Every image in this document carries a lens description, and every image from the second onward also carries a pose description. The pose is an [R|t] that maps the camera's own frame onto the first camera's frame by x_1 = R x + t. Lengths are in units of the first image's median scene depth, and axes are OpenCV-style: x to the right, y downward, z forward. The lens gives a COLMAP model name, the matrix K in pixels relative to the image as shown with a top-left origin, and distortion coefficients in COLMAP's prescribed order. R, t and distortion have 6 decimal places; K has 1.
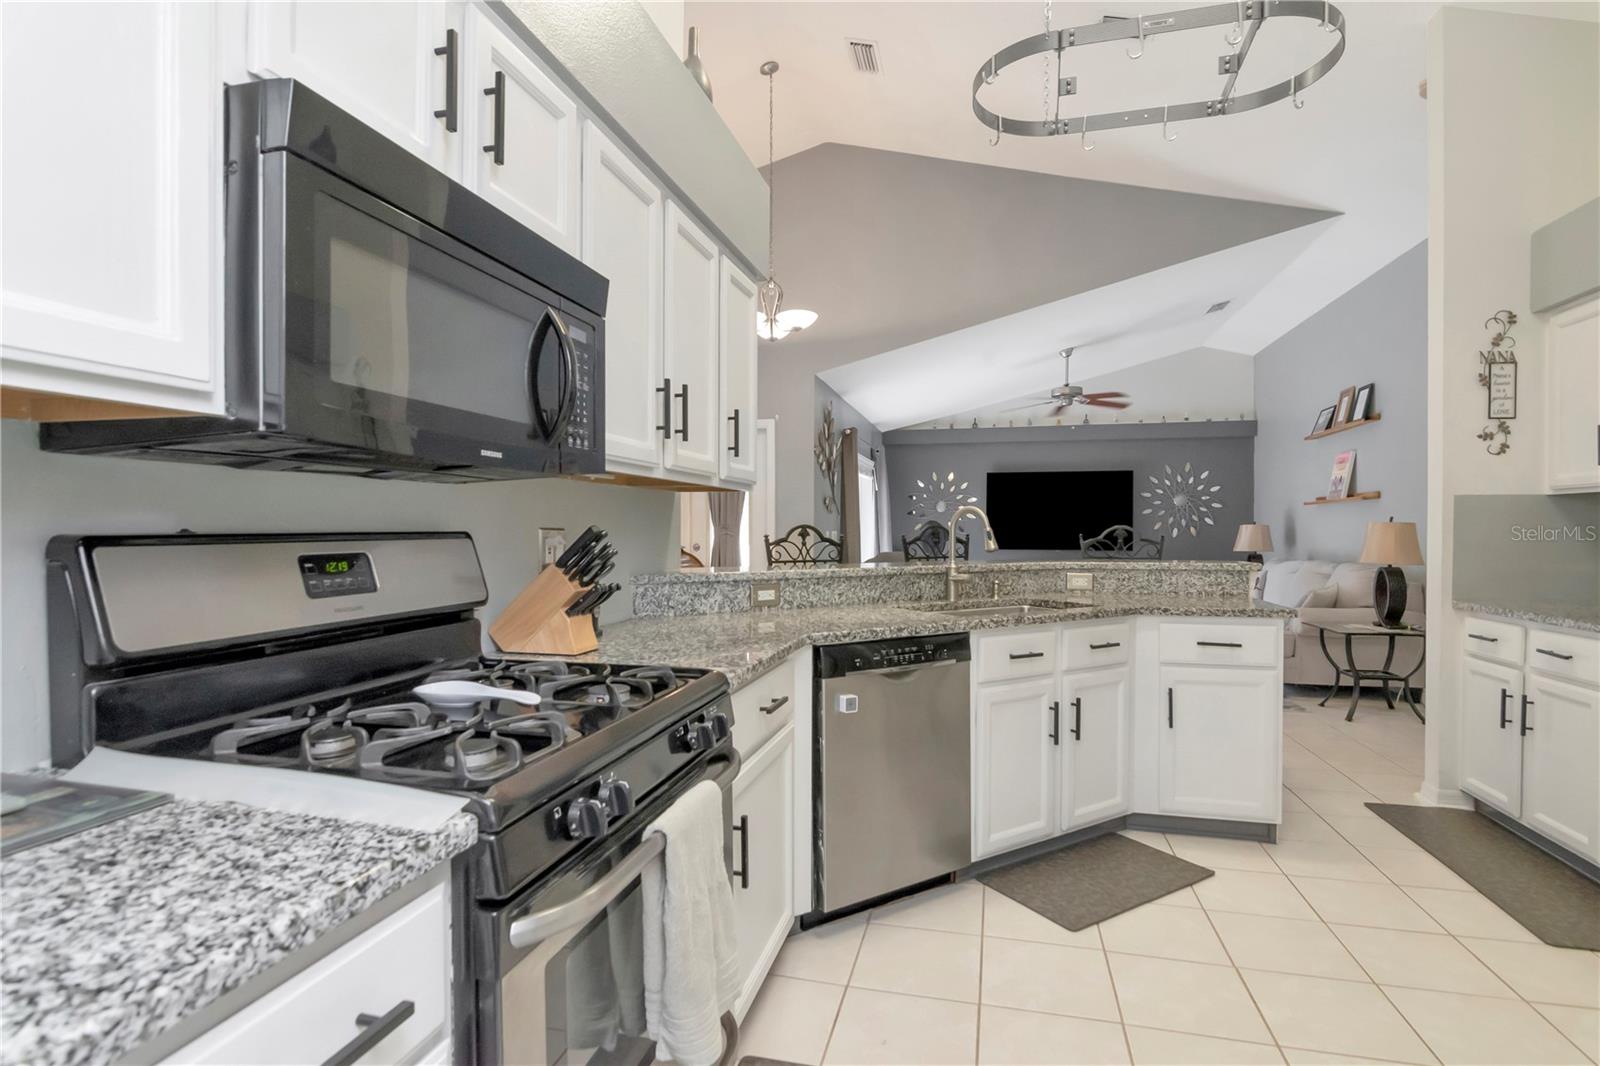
lens RADIAL K [[786.4, 0, 799.8], [0, 786.4, 536.7], [0, 0, 1]] dist [-0.000343, -0.007031]
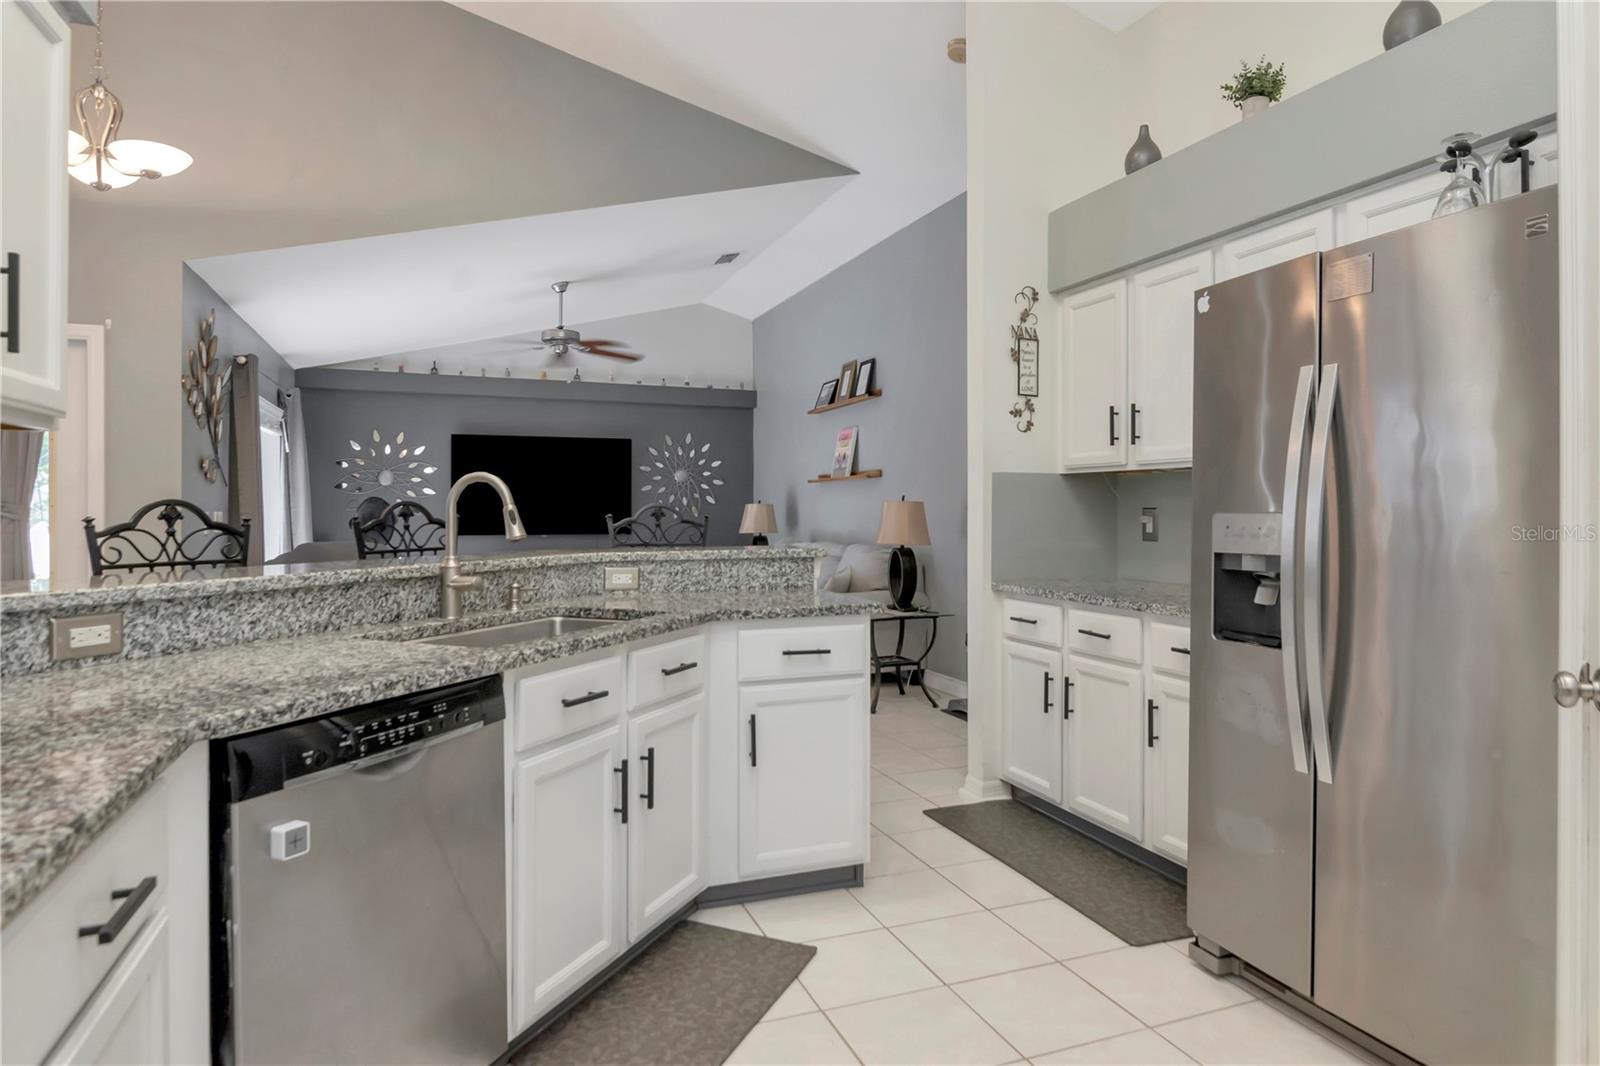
lens RADIAL K [[895.3, 0, 778.1], [0, 895.3, 512.9], [0, 0, 1]] dist [-0.003795, -0.006391]
pose [[0.814359, -0.002283, 0.580357, -0.013838], [0.005970, 0.999972, -0.004442, -0.000239], [-0.580331, 0.007082, 0.814350, 0.254986]]
